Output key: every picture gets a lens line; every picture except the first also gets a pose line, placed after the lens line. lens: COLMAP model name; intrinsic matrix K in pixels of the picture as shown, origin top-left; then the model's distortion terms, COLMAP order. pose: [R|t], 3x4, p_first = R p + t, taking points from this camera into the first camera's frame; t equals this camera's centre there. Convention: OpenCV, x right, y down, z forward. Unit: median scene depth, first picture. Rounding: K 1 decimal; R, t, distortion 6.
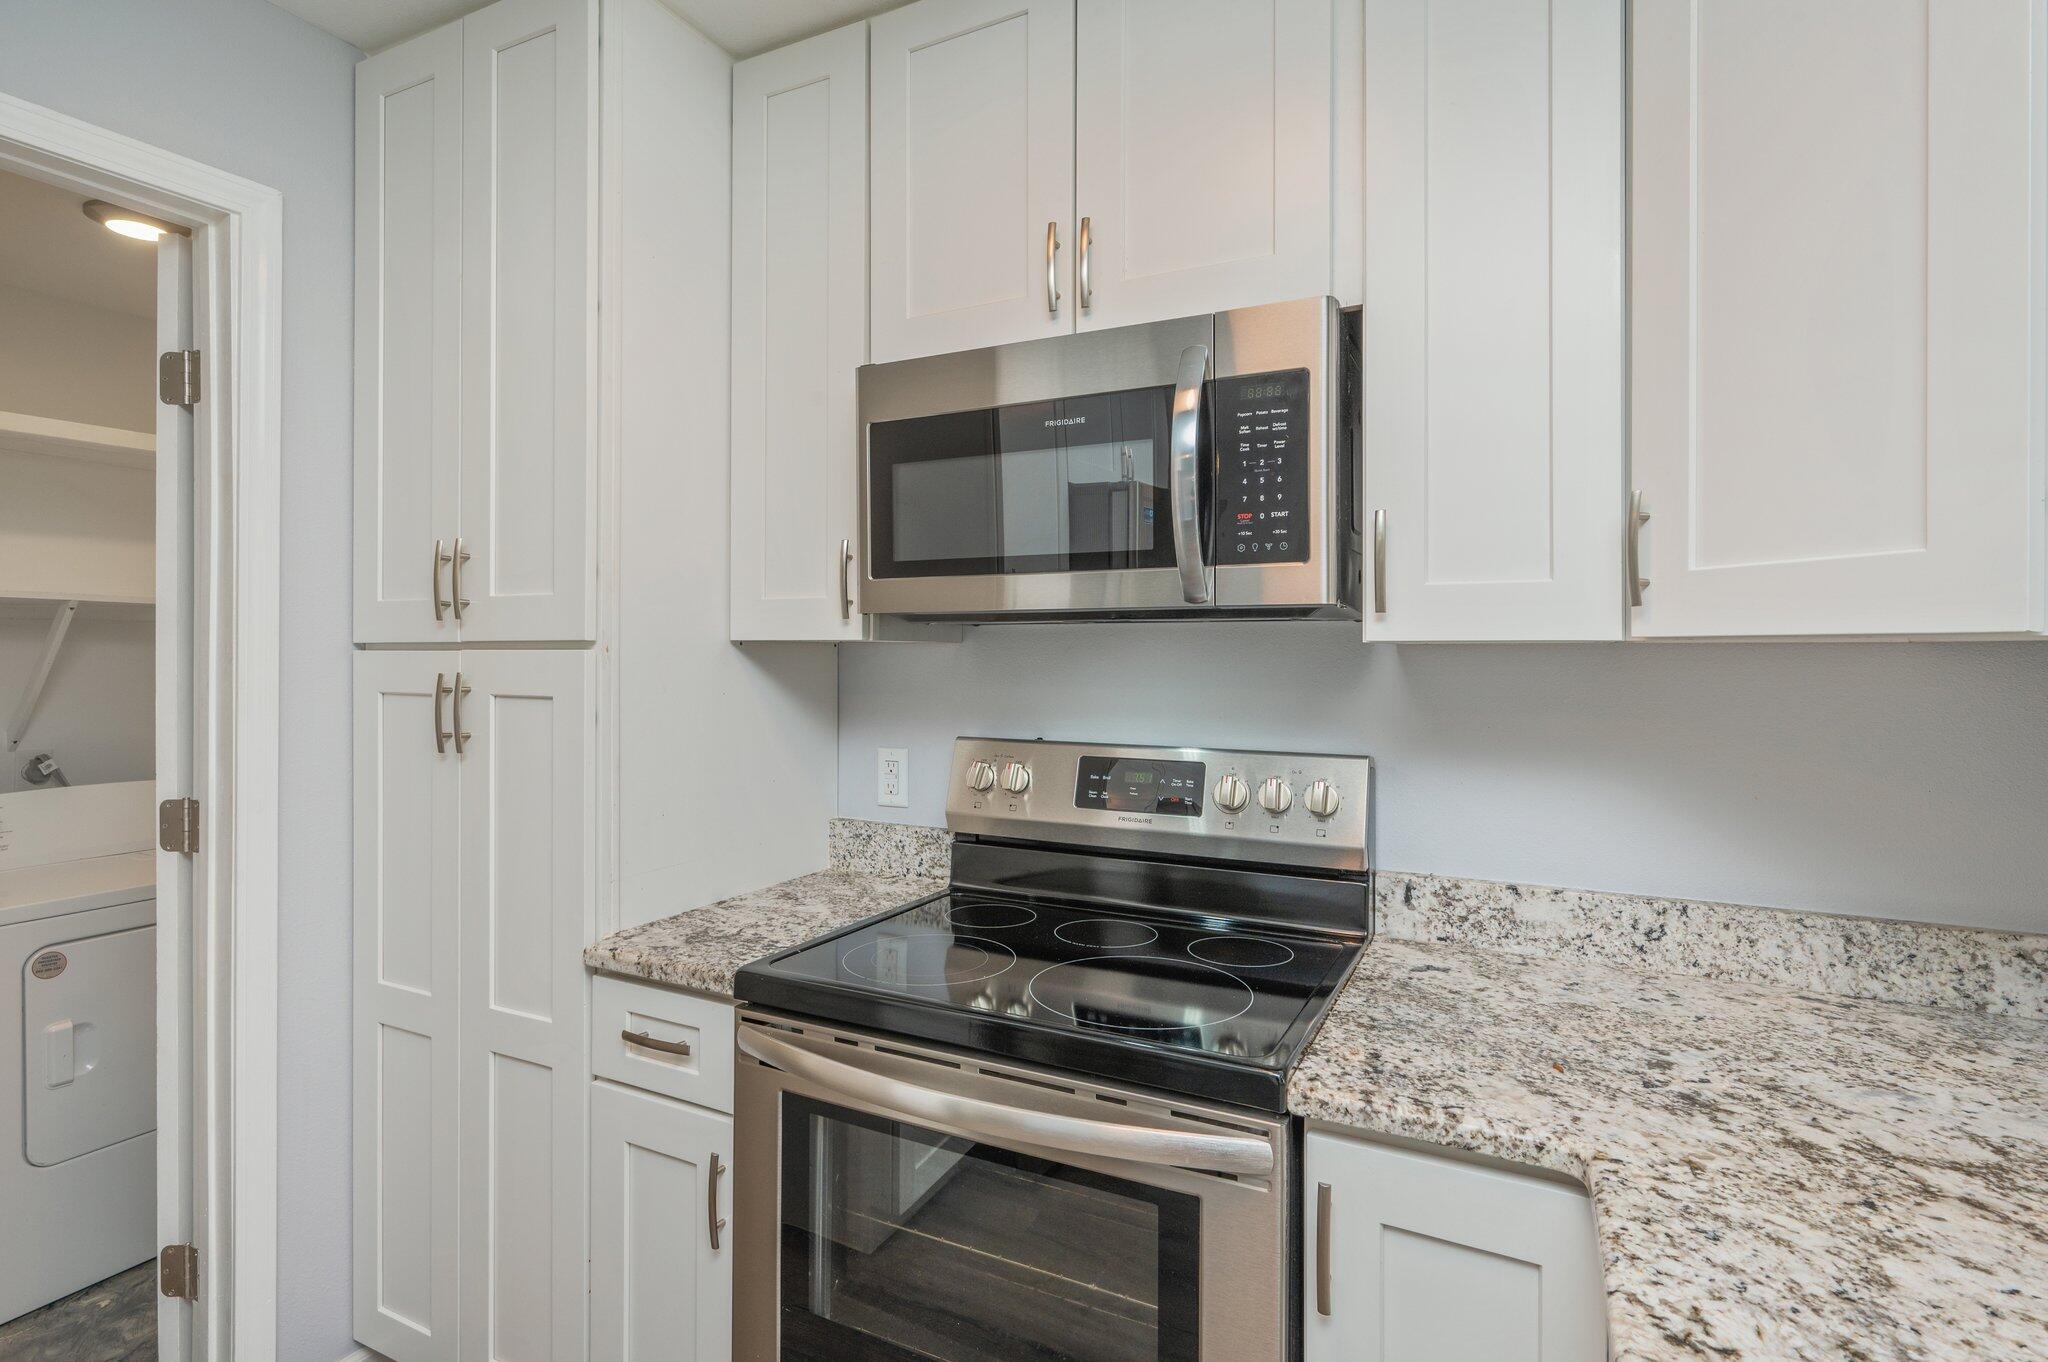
lens RADIAL K [[996.4, 0, 1035.7], [0, 996.4, 654.0], [0, 0, 1]] dist [0.000765, -0.000046]
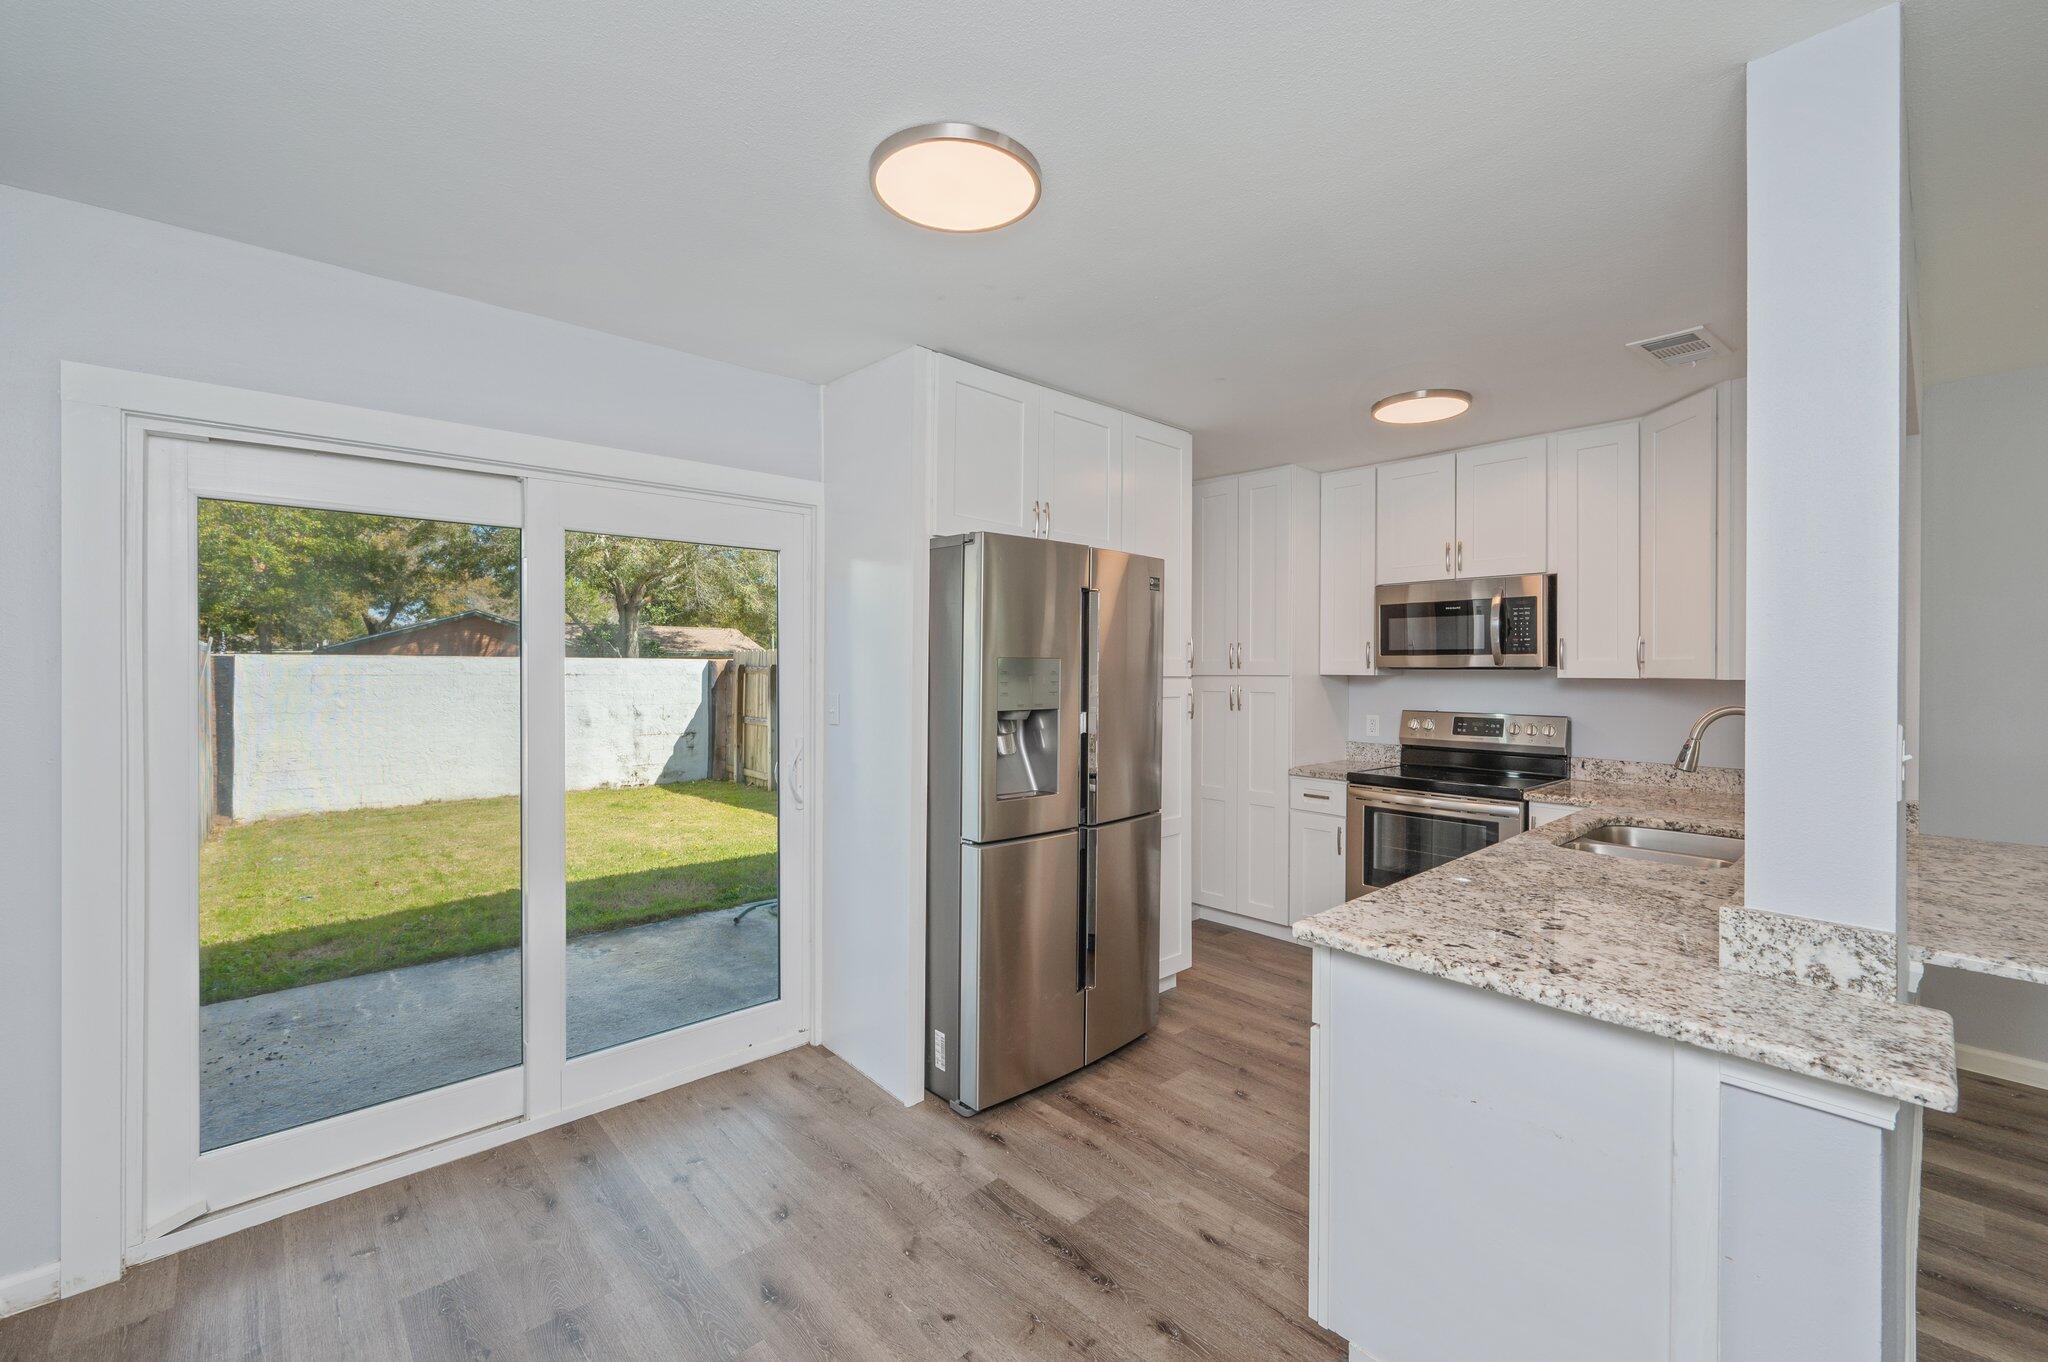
lens RADIAL K [[852.2, 0, 1024.1], [0, 852.2, 669.7], [0, 0, 1]] dist [-0.003293, 0.000083]
pose [[0.932198, 0.000927, -0.361948, -0.254091], [-0.001052, 0.999999, -0.000149, -0.032560], [0.361947, 0.000520, 0.932198, -1.964708]]
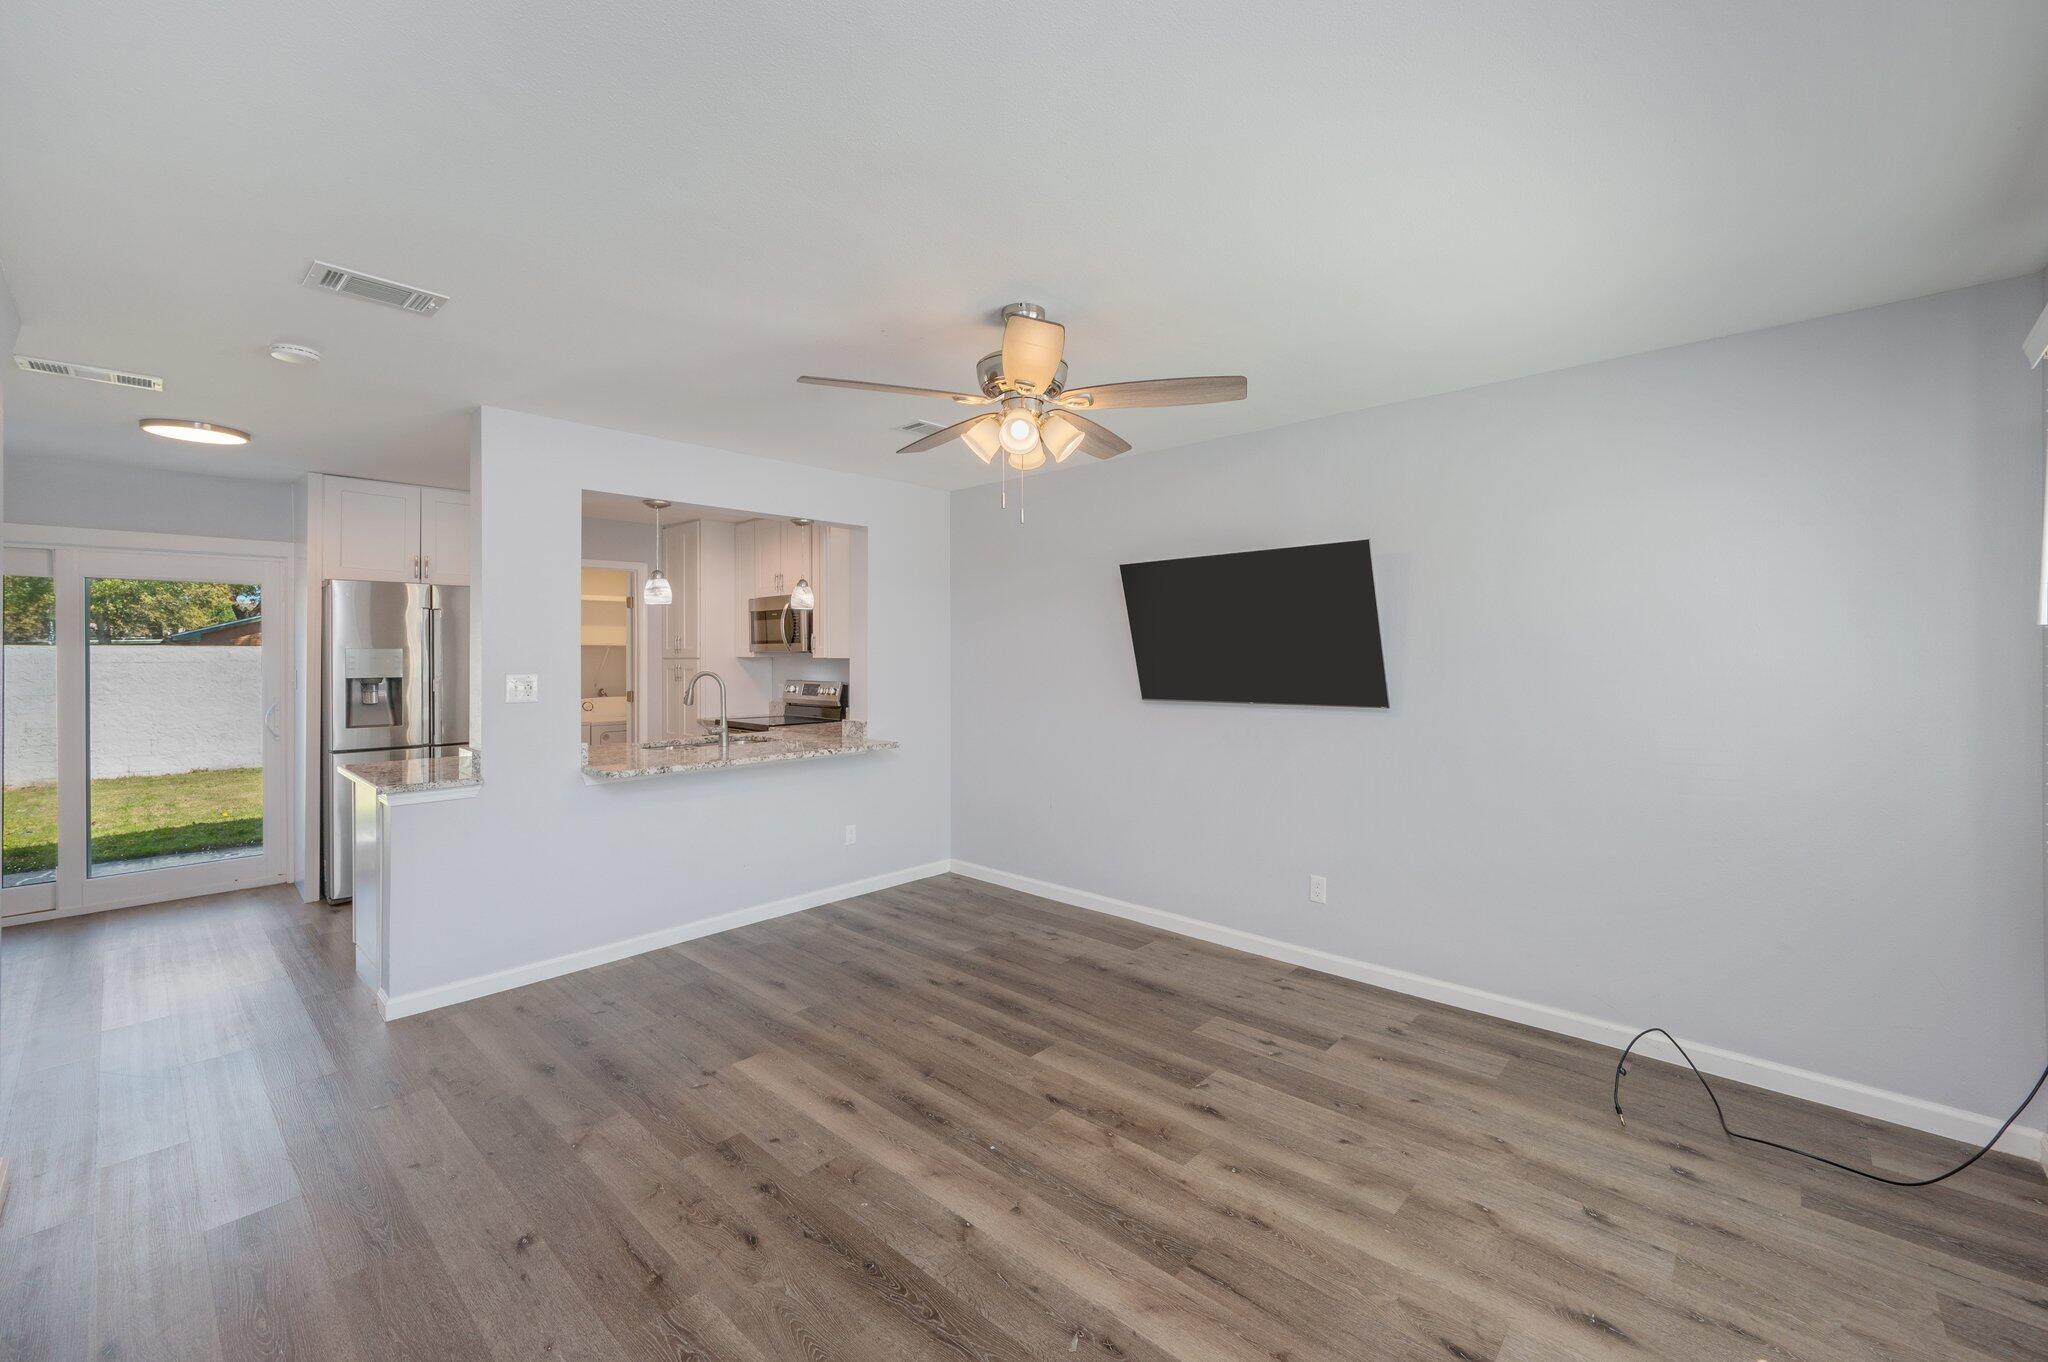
lens RADIAL K [[847.9, 0, 1027.8], [0, 847.9, 651.0], [0, 0, 1]] dist [-0.002849, -0.000093]
pose [[0.958187, -0.005404, -0.286091, 2.391663], [0.004193, 0.999979, -0.004845, -0.019247], [0.286111, 0.003443, 0.958190, -2.641028]]
